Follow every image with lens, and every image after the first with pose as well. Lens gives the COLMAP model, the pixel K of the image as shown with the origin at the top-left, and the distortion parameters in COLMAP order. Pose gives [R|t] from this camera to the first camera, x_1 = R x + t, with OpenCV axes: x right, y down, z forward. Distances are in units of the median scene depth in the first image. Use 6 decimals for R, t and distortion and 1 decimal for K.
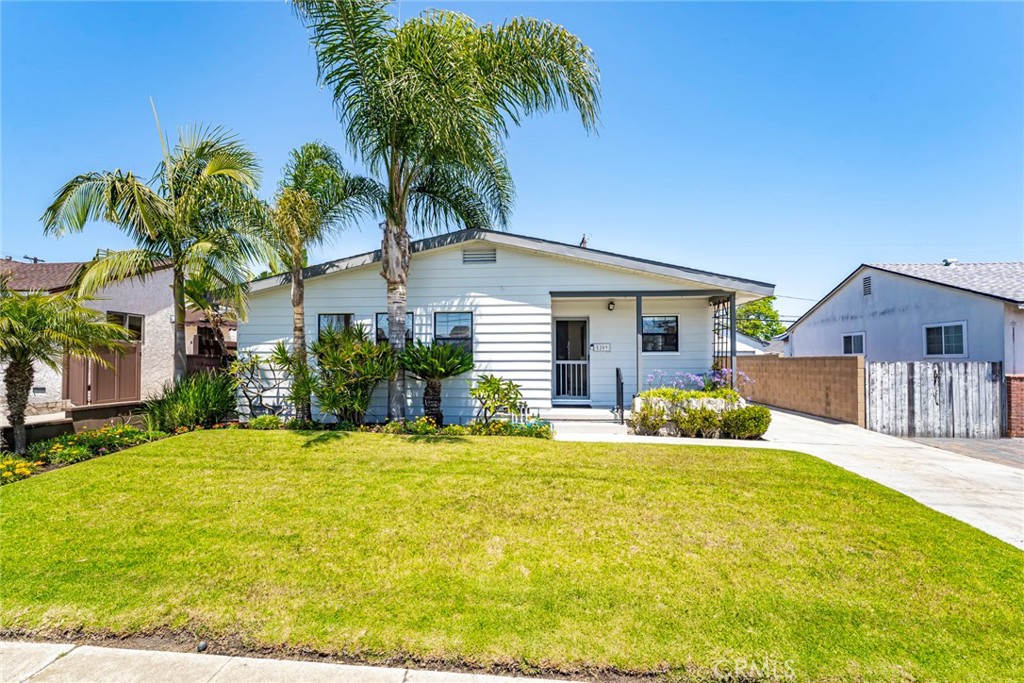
lens RADIAL K [[382.9, 0, 512.2], [0, 382.9, 342.5], [0, 0, 1]] dist [-0.007199, 0.000045]
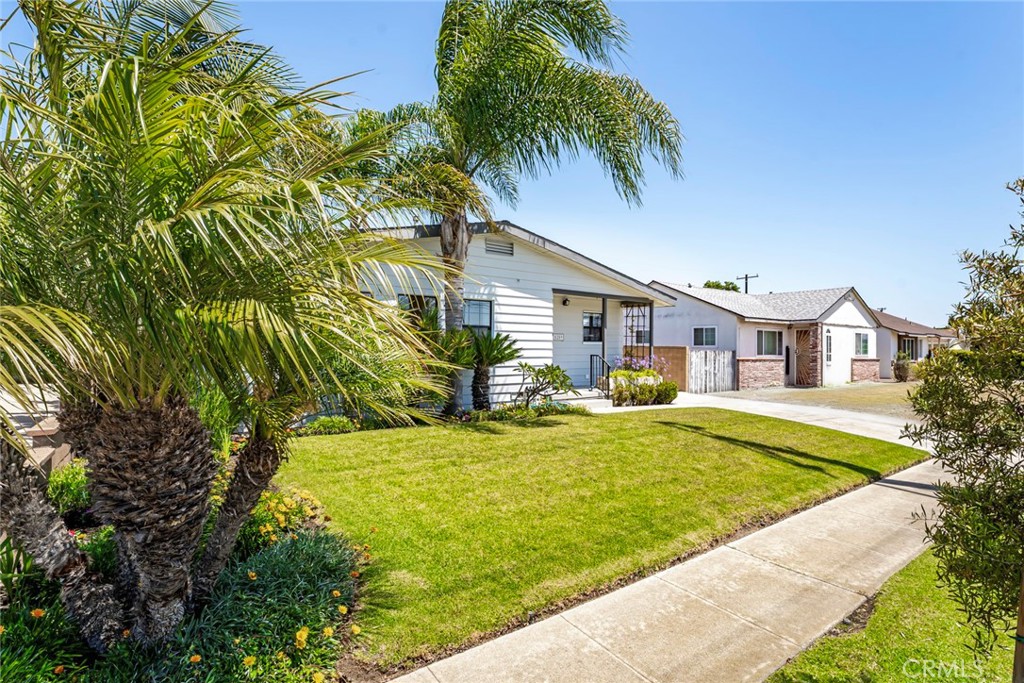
lens RADIAL K [[430.1, 0, 513.2], [0, 430.1, 341.6], [0, 0, 1]] dist [-0.000565, -0.000060]
pose [[0.797378, 0.014643, 0.603303, -0.752784], [-0.040724, 0.998732, 0.029584, -0.008074], [-0.602105, -0.048159, 0.796963, 0.045620]]
